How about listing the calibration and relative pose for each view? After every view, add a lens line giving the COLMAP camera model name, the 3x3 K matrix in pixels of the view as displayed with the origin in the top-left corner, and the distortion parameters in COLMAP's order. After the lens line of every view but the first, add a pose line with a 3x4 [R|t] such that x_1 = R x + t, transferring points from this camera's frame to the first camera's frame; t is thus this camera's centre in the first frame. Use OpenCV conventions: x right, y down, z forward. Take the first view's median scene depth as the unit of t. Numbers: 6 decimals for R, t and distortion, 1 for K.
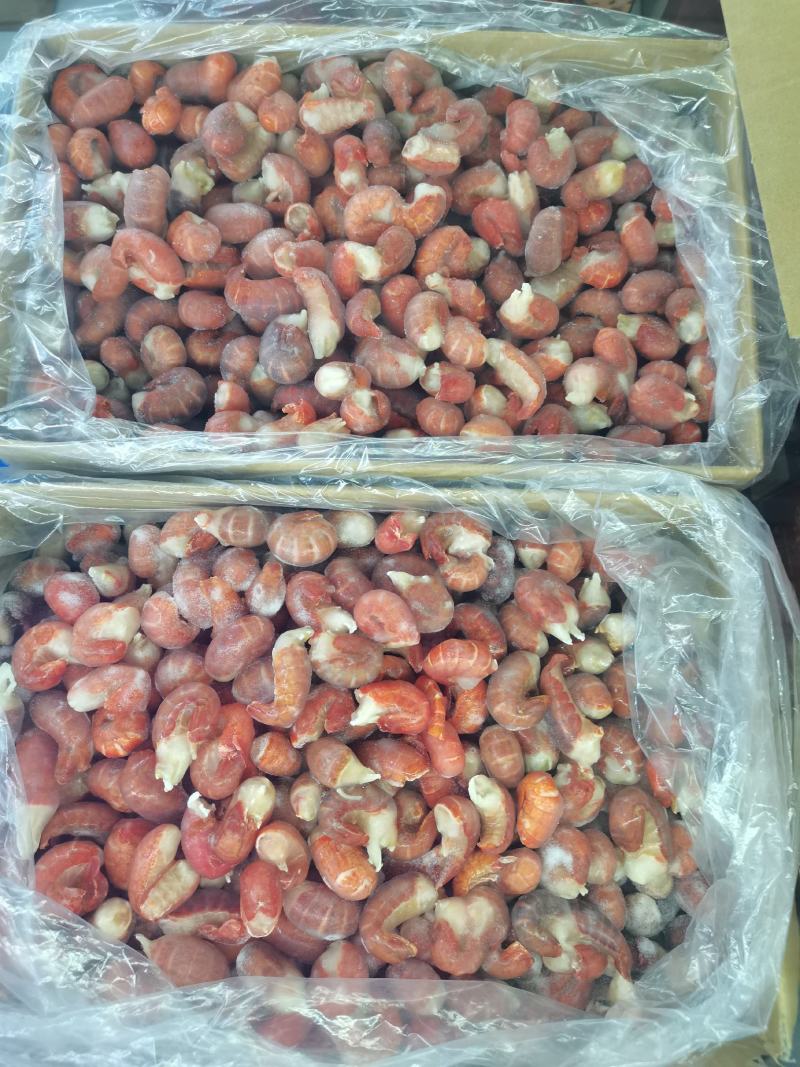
lens RADIAL K [[821.1, 0, 400.0], [0, 821.1, 533.5], [0, 0, 1]] dist [0.000876, -0.012086]
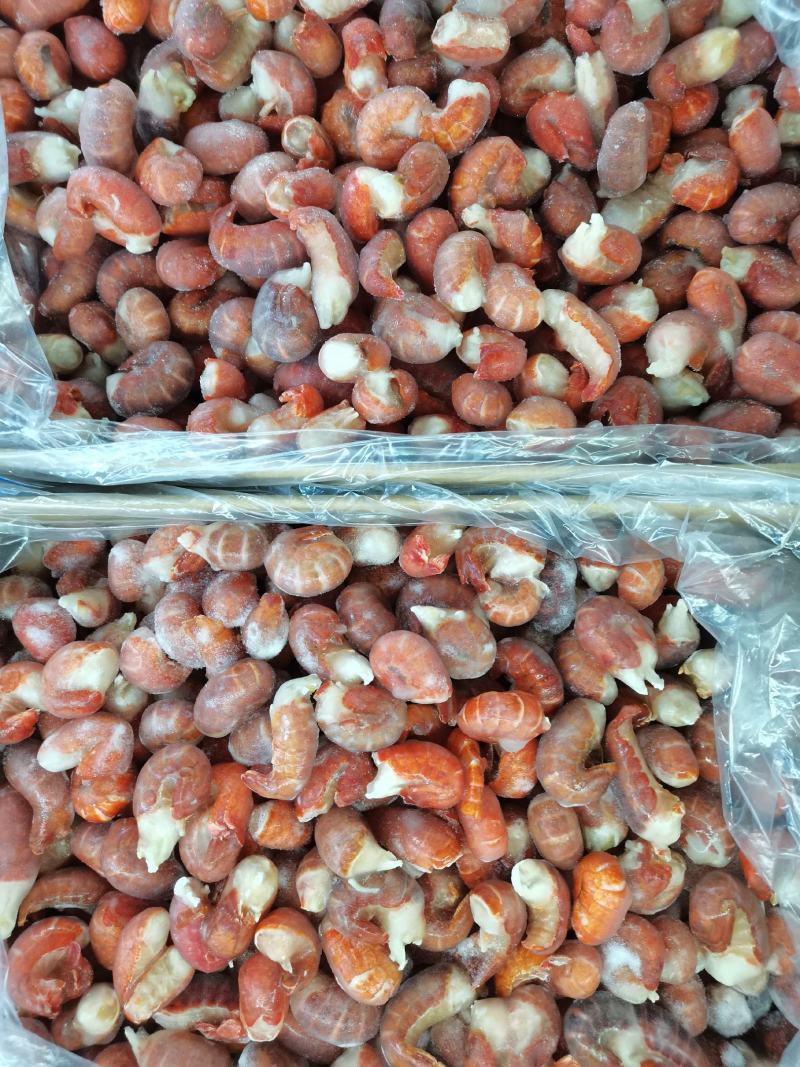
lens RADIAL K [[821.1, 0, 400.0], [0, 821.1, 533.5], [0, 0, 1]] dist [0.000876, -0.012086]
pose [[0.993895, -0.005373, -0.110203, 0.059937], [0.020351, 0.990603, 0.135246, -0.127794], [0.108440, -0.136663, 0.984664, 0.214745]]
